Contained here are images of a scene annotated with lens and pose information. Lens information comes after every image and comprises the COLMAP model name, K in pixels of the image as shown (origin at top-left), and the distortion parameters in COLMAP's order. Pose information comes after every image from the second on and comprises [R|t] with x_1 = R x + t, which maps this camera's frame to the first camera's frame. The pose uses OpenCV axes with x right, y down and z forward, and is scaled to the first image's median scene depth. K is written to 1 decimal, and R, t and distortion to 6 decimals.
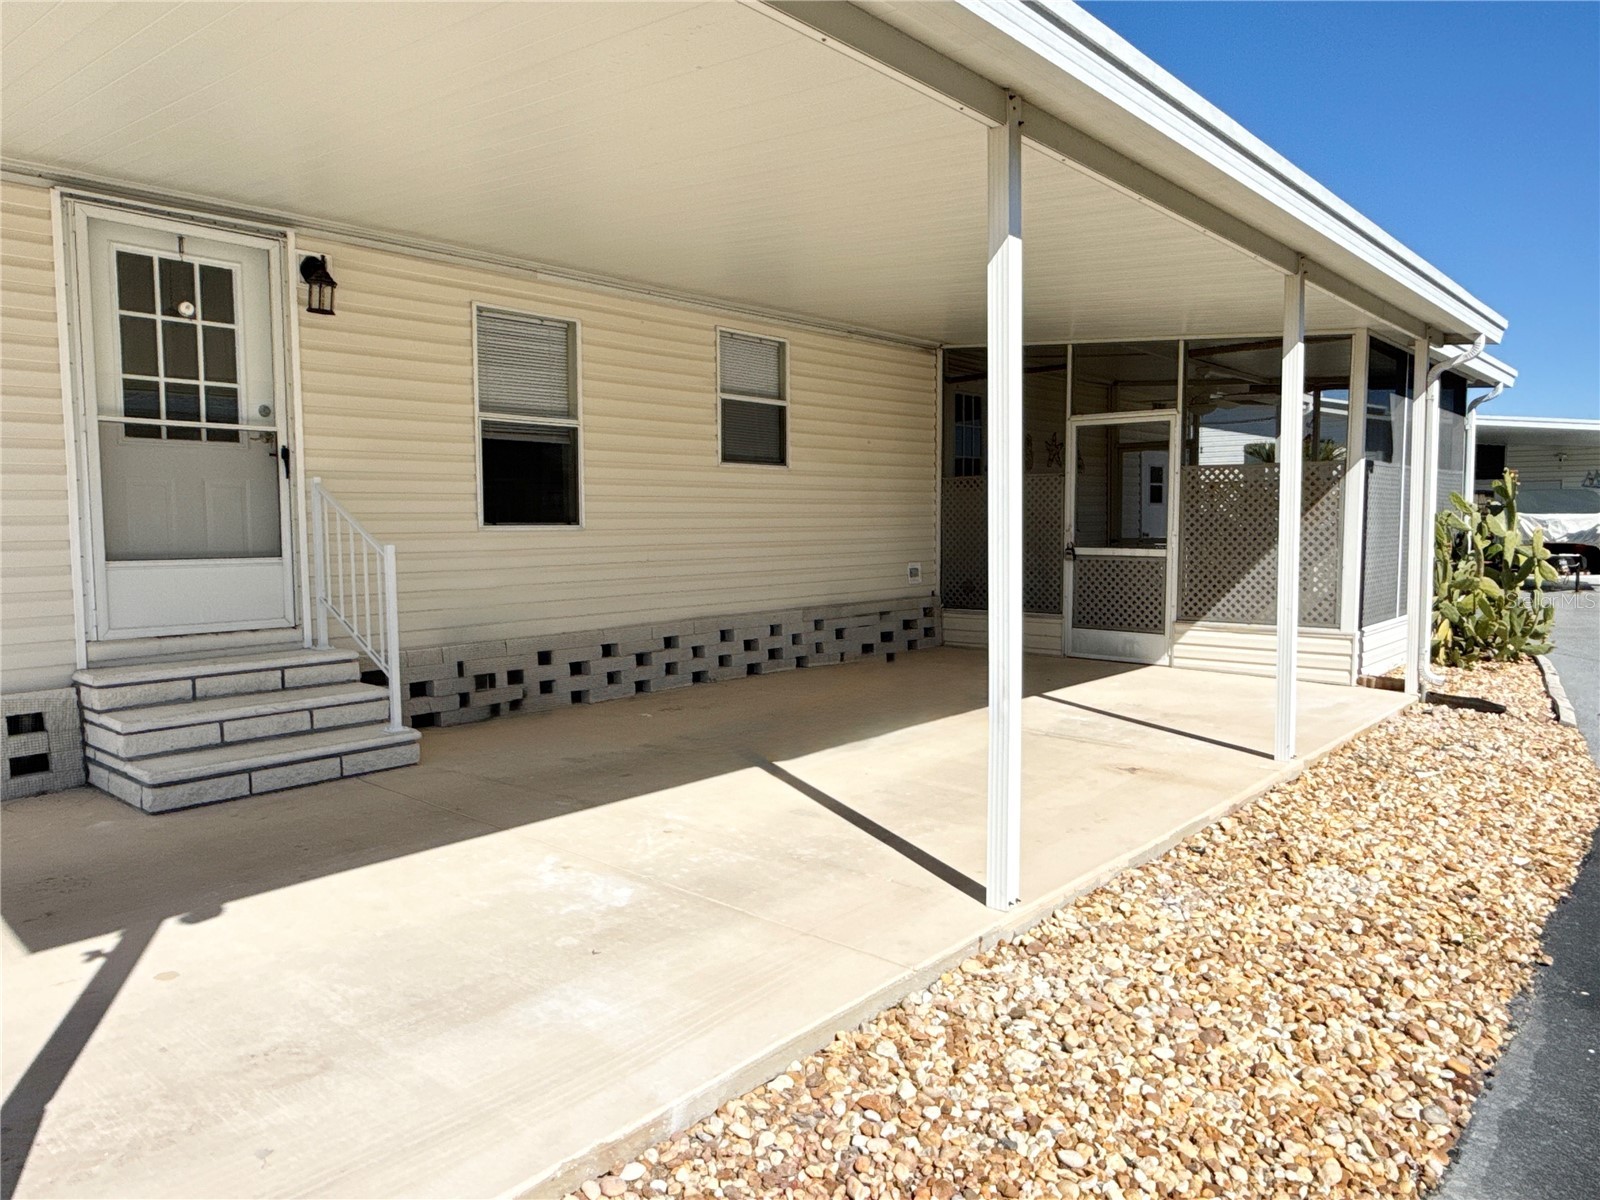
lens RADIAL K [[1081.6, 0, 800.9], [0, 1081.6, 597.5], [0, 0, 1]] dist [-0.001769, -0.000454]
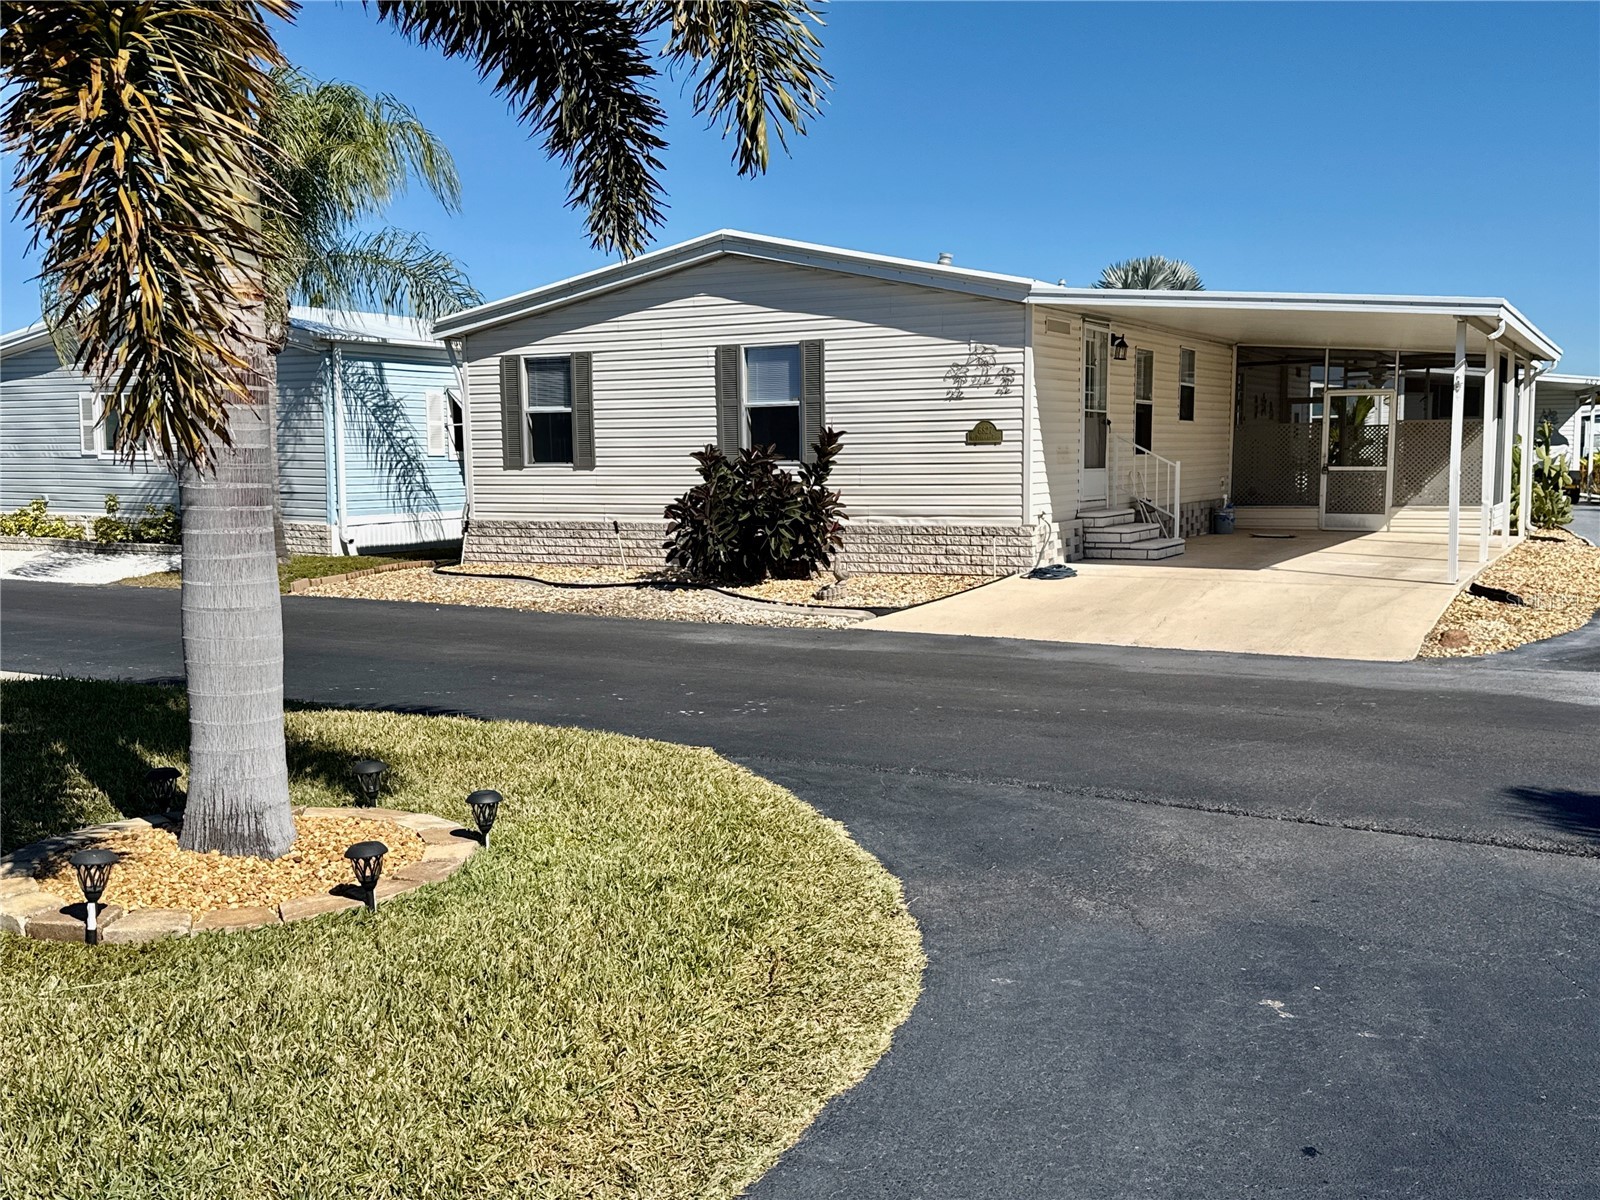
lens RADIAL K [[1485.5, 0, 799.7], [0, 1485.5, 602.6], [0, 0, 1]] dist [0.010093, 0.000000]
pose [[0.980459, -0.023085, 0.195362, -1.118255], [0.017540, 0.999394, 0.030063, 0.090741], [-0.195938, -0.026049, 0.980270, -1.255327]]
